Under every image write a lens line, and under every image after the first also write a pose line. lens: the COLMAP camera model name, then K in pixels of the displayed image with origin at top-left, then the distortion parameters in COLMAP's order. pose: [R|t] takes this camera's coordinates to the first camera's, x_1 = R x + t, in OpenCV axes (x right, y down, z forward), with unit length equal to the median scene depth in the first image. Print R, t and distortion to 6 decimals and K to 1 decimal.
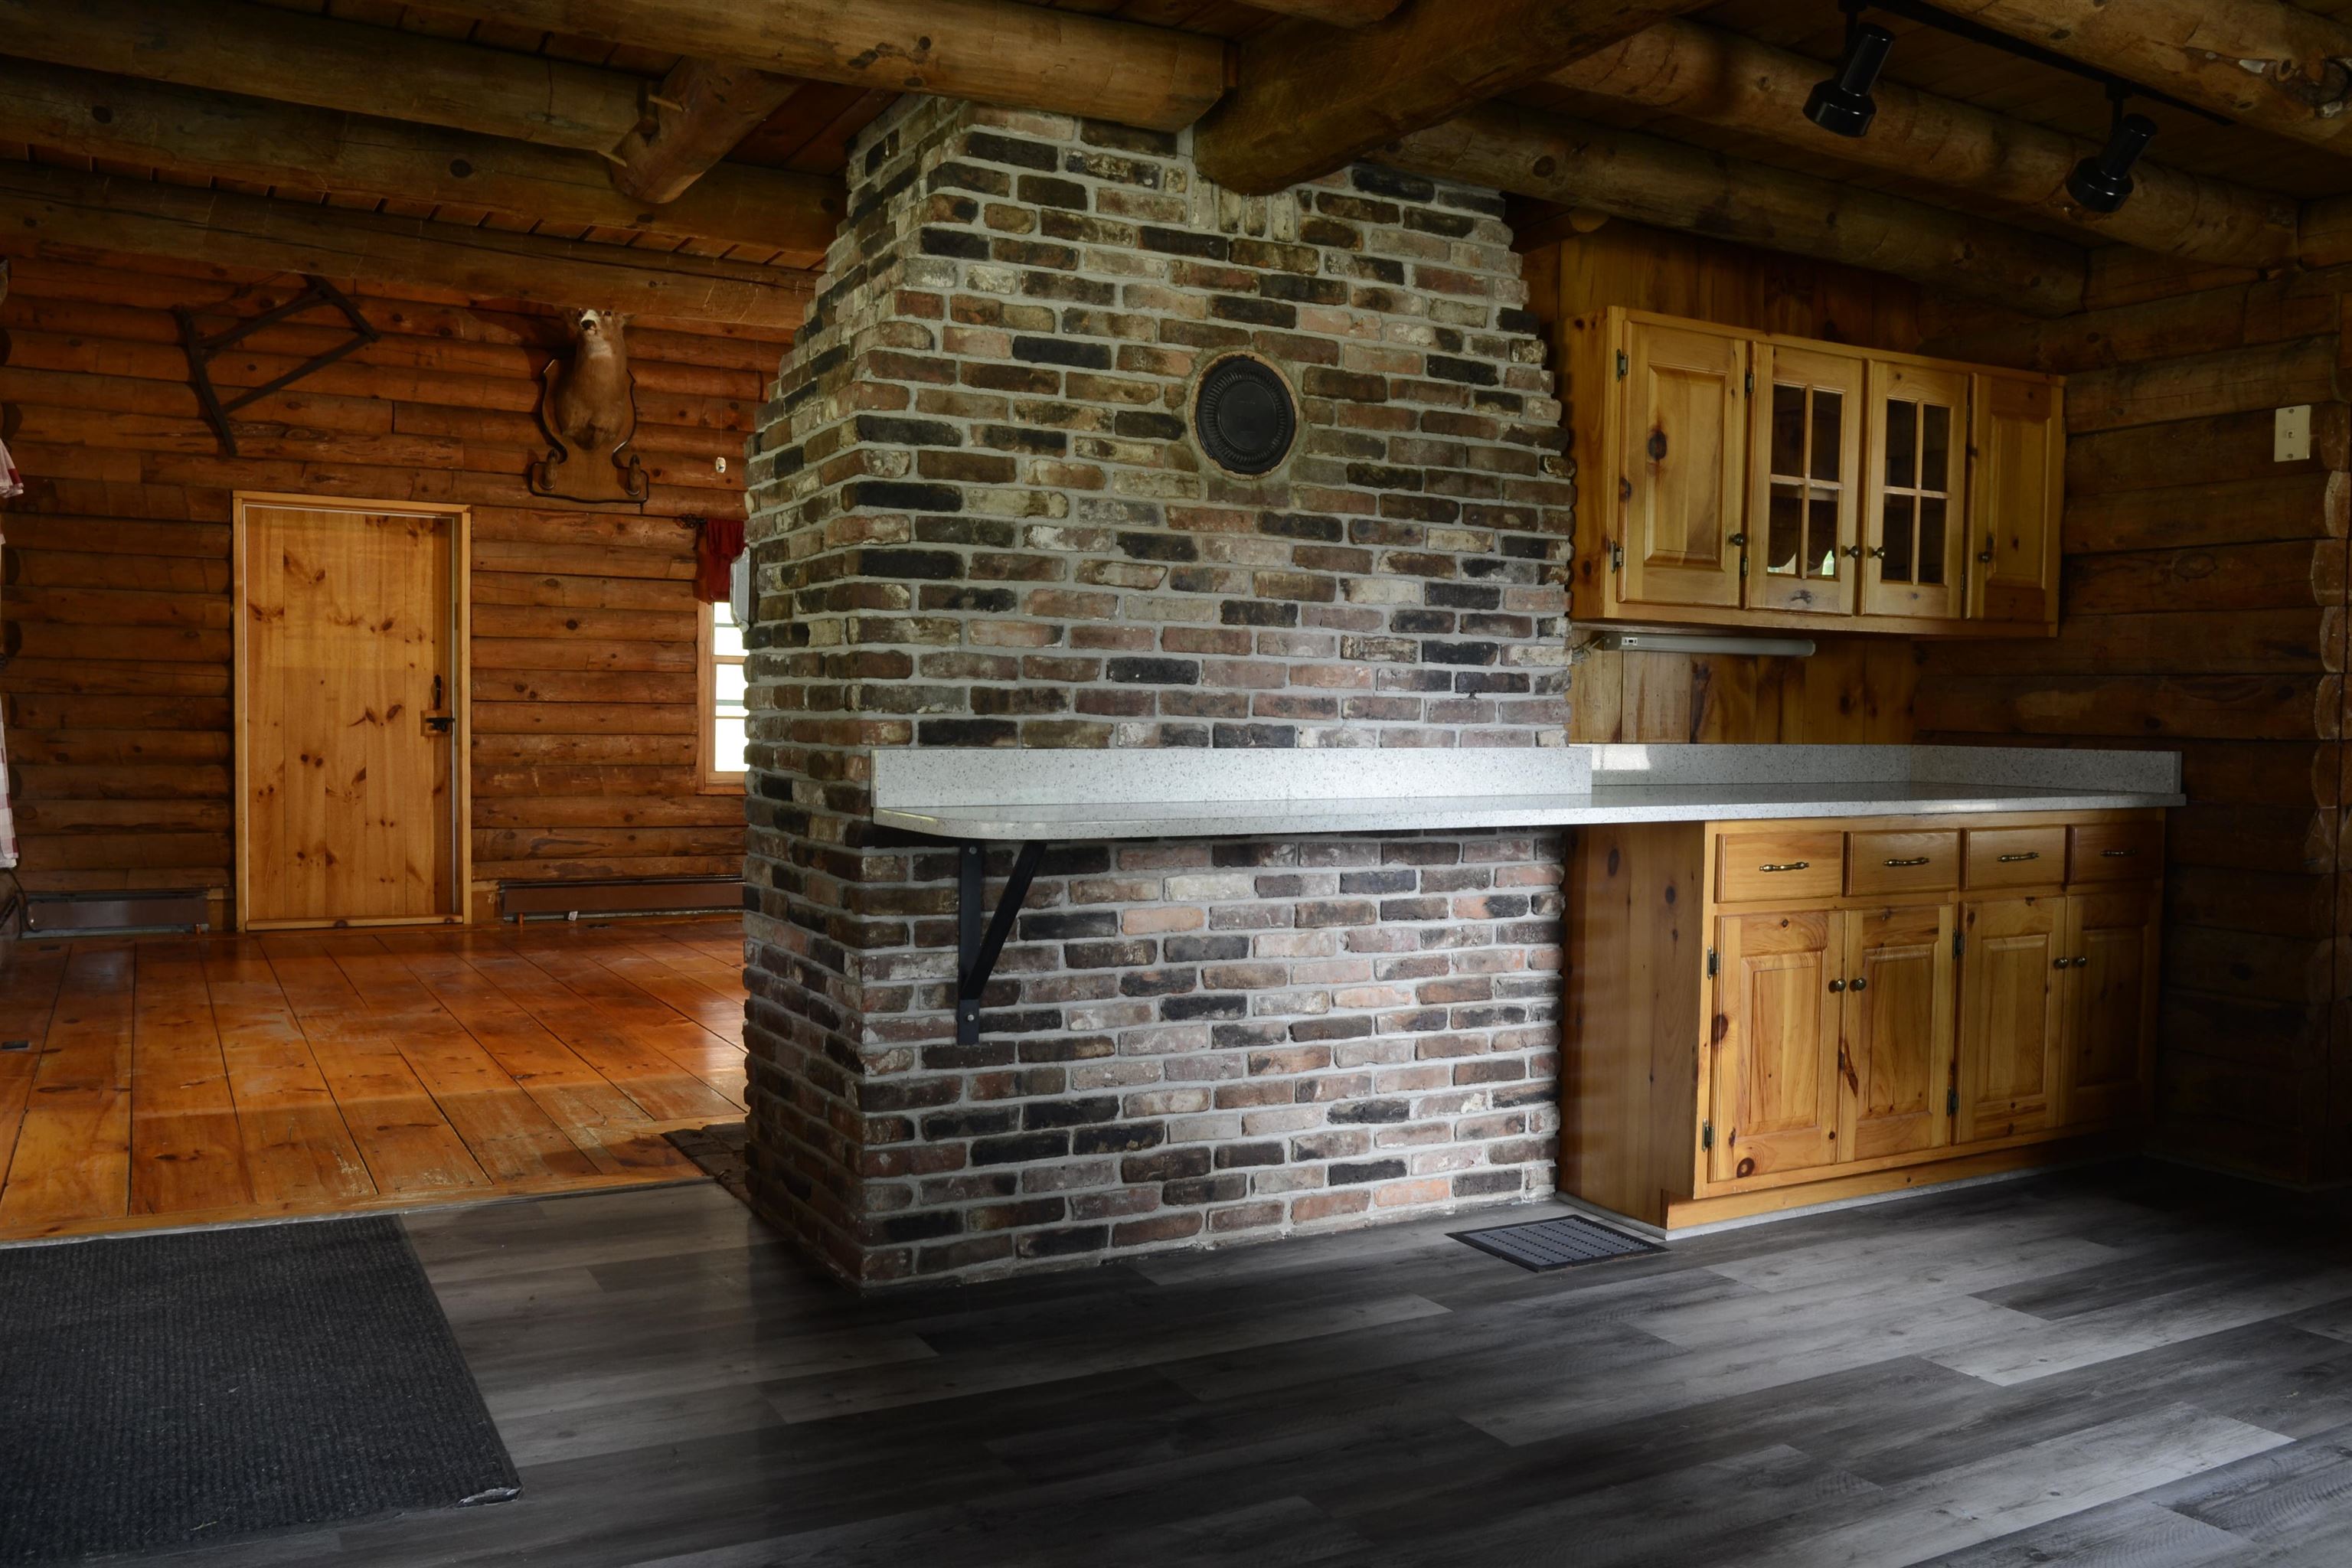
lens RADIAL K [[1864.3, 0, 1165.8], [0, 1864.3, 824.7], [0, 0, 1]] dist [-0.037339, 0.019846]
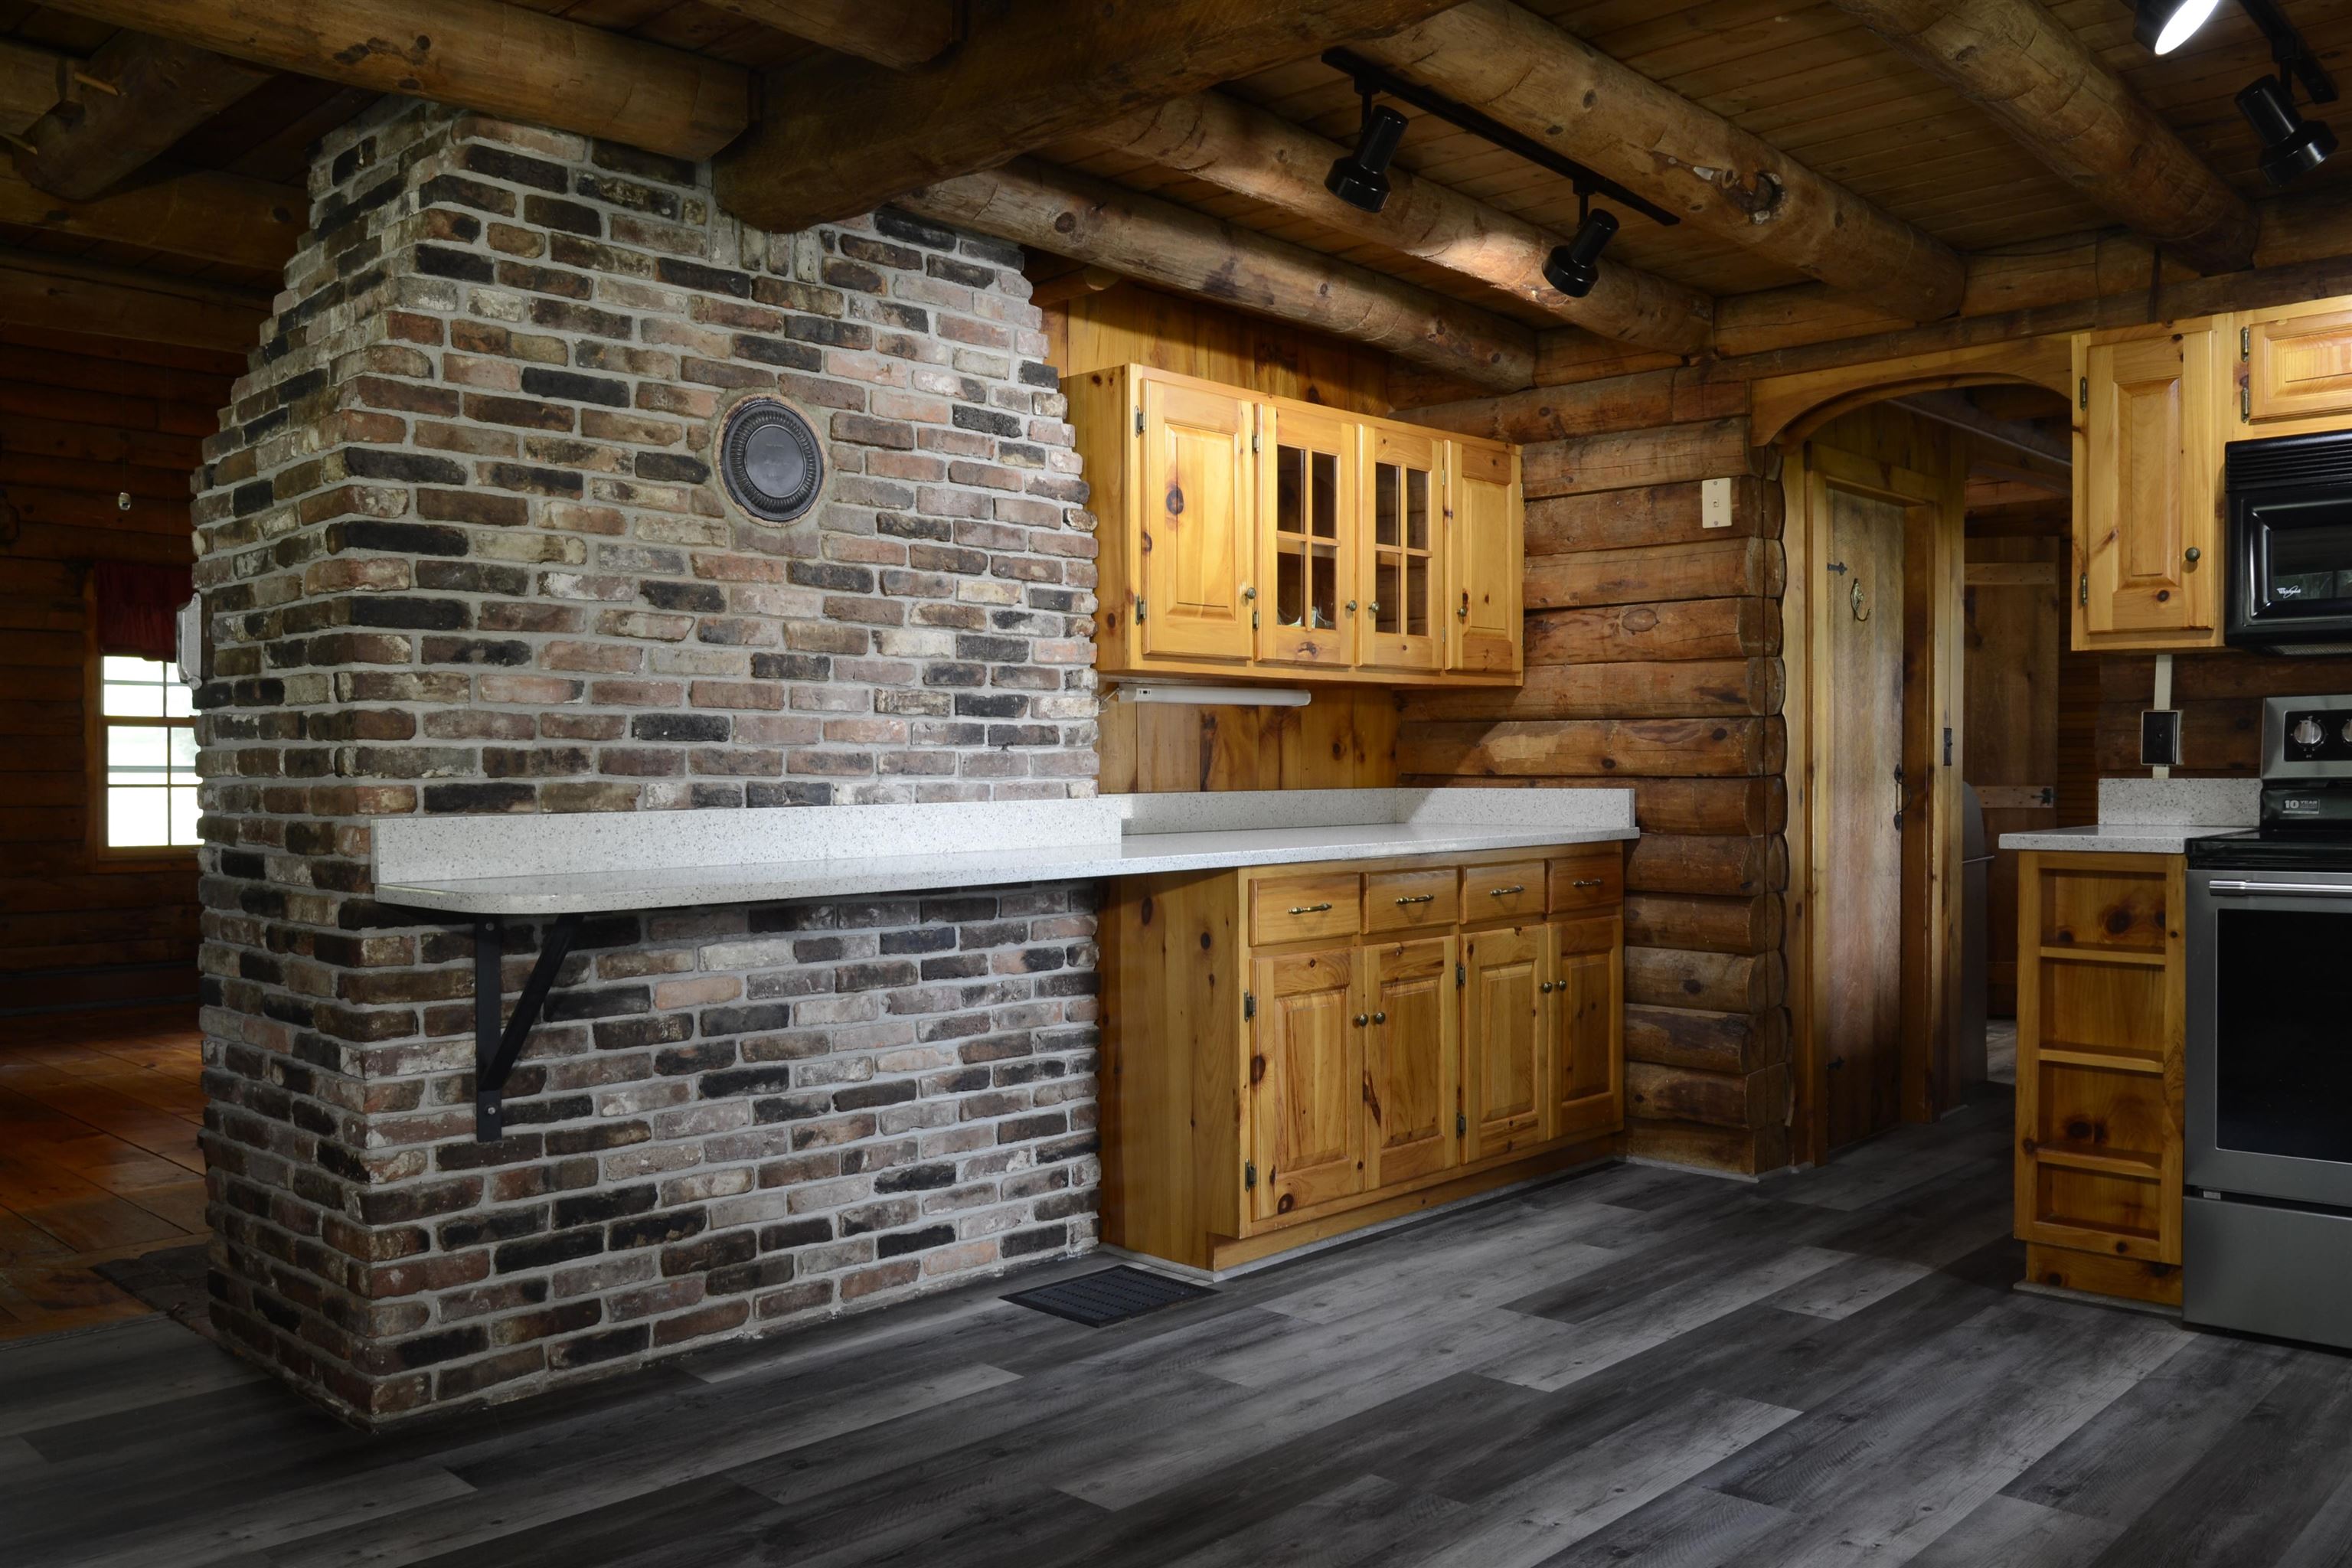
lens RADIAL K [[1864.3, 0, 1172.0], [0, 1864.3, 828.4], [0, 0, 1]] dist [-0.037339, 0.019846]
pose [[0.954683, -0.027109, 0.296388, -0.047507], [0.034583, 0.999202, -0.020003, -0.004248], [-0.295609, 0.029346, 0.954858, 0.029843]]
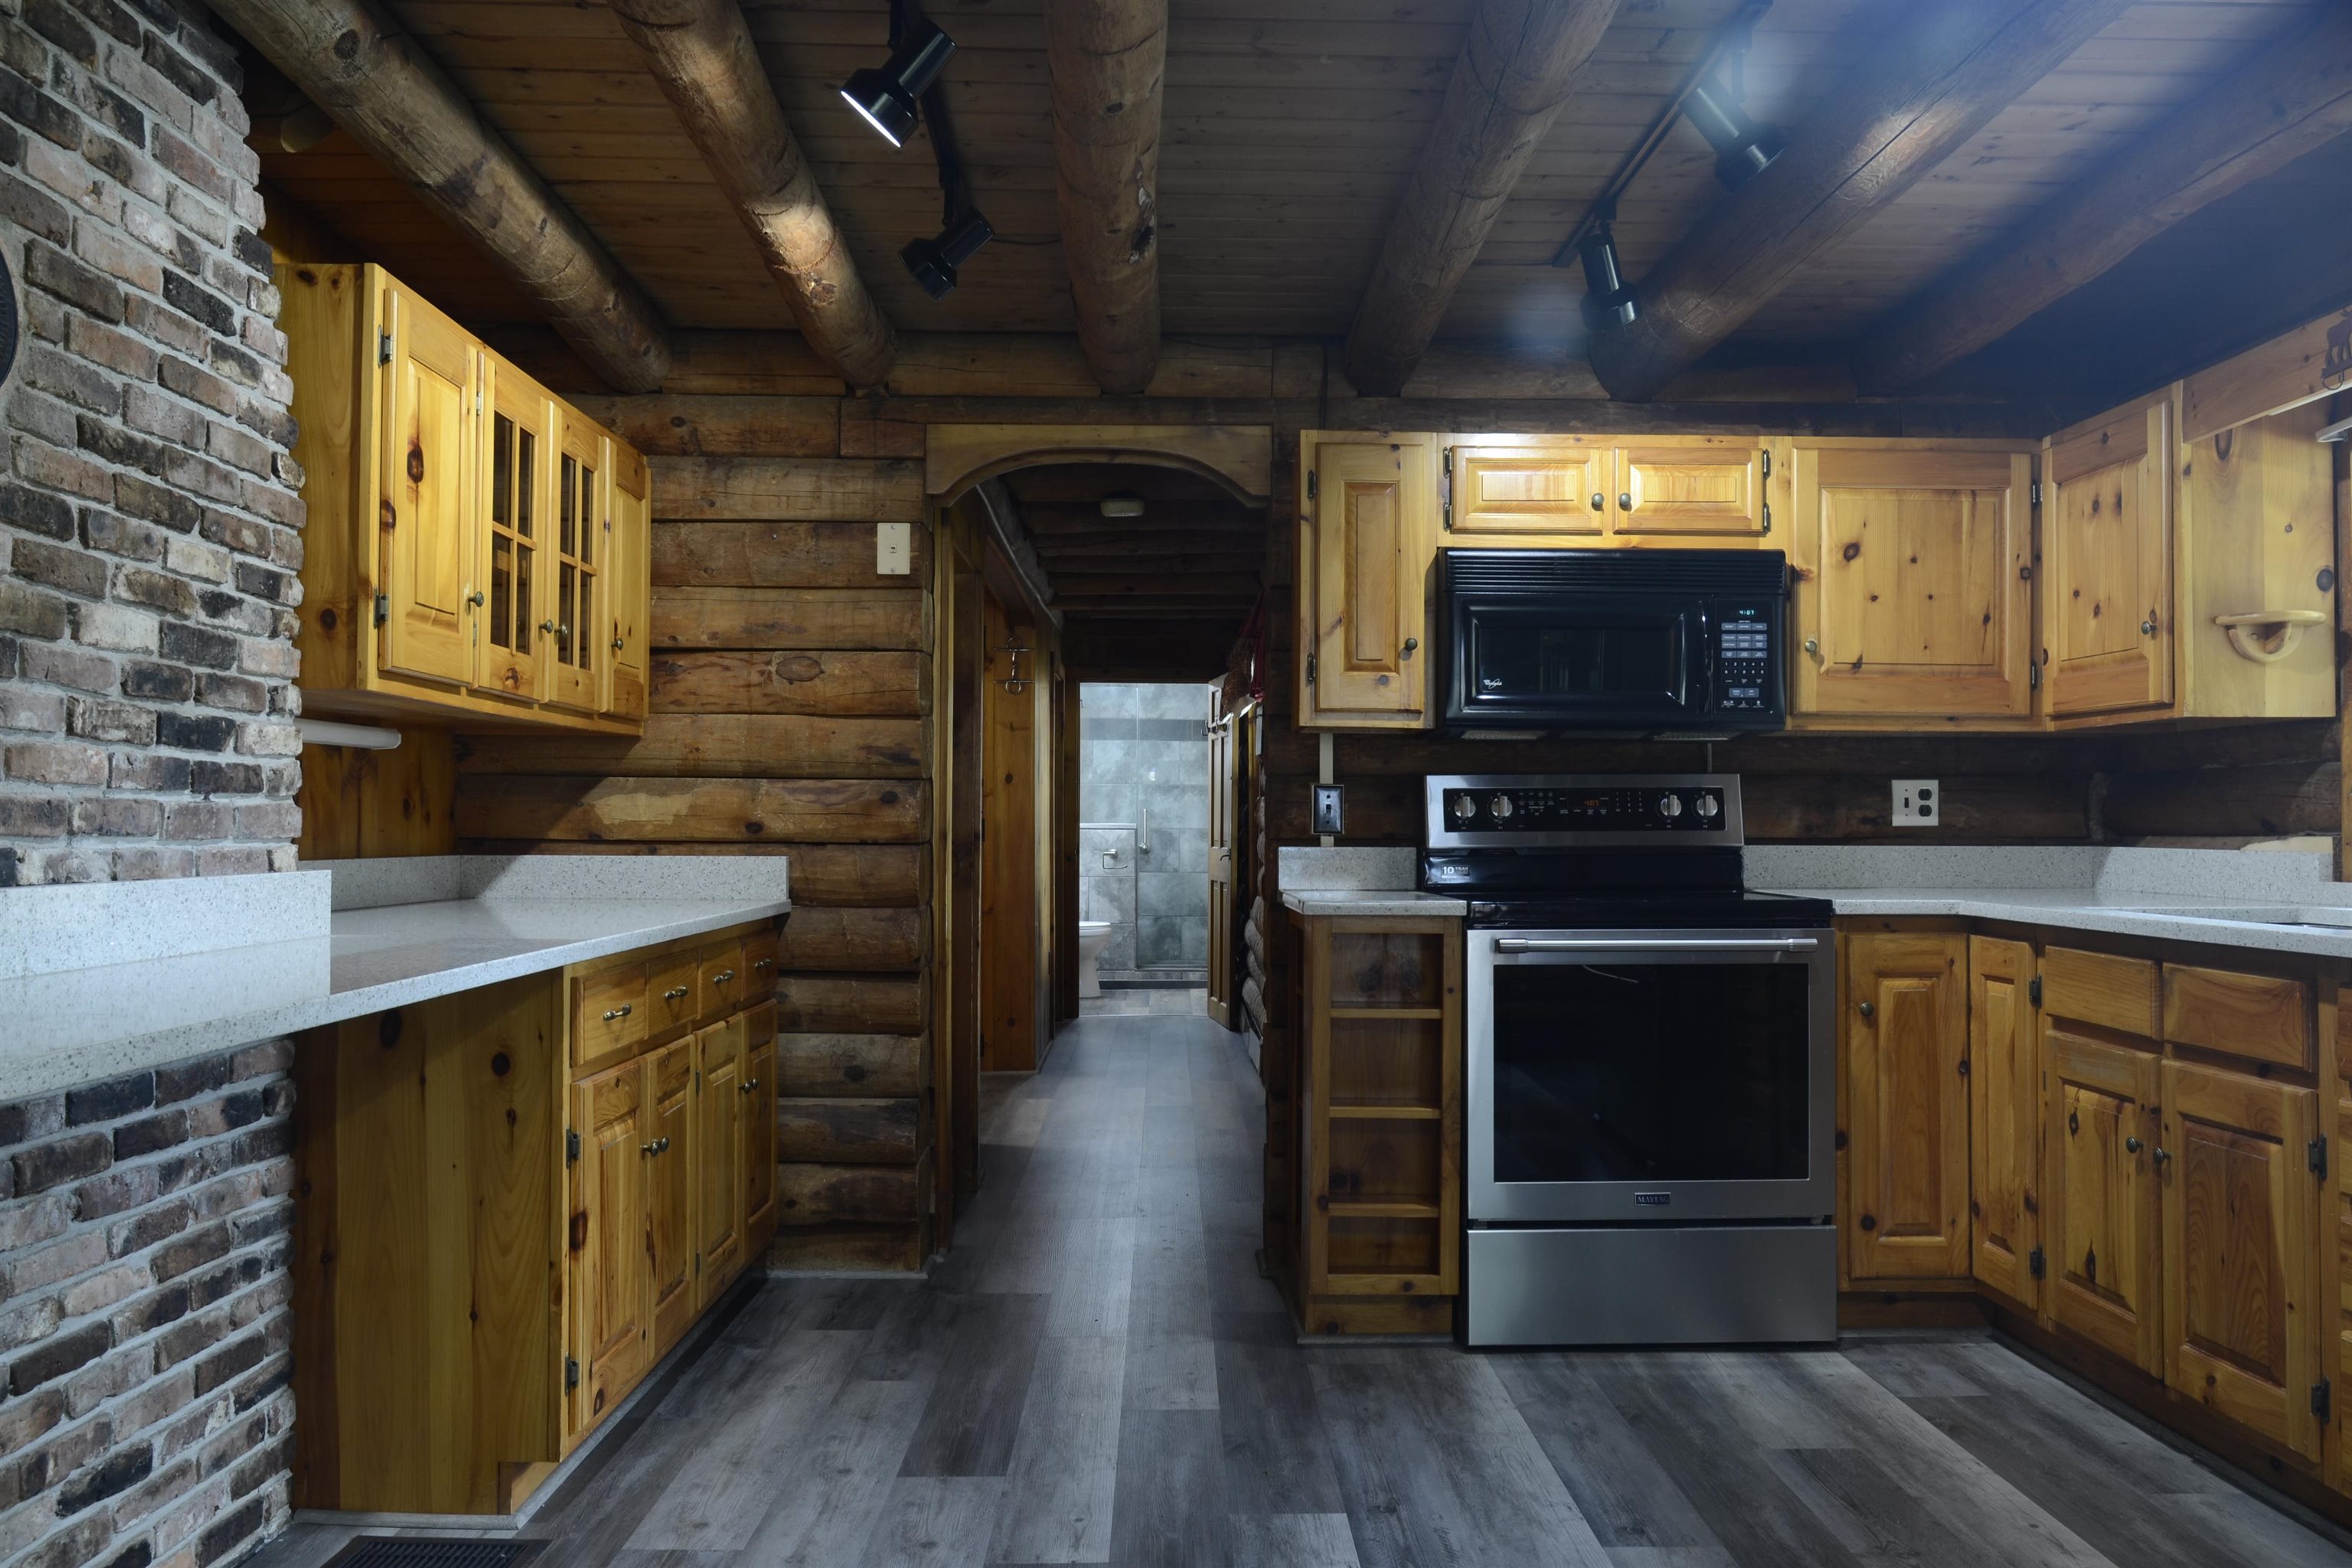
lens RADIAL K [[1864.3, 0, 1167.0], [0, 1864.3, 827.1], [0, 0, 1]] dist [-0.037339, 0.019846]
pose [[0.475105, -0.007438, 0.879898, -0.261422], [0.052529, 0.998421, -0.019924, -0.029143], [-0.878360, 0.055686, 0.474746, 0.410068]]
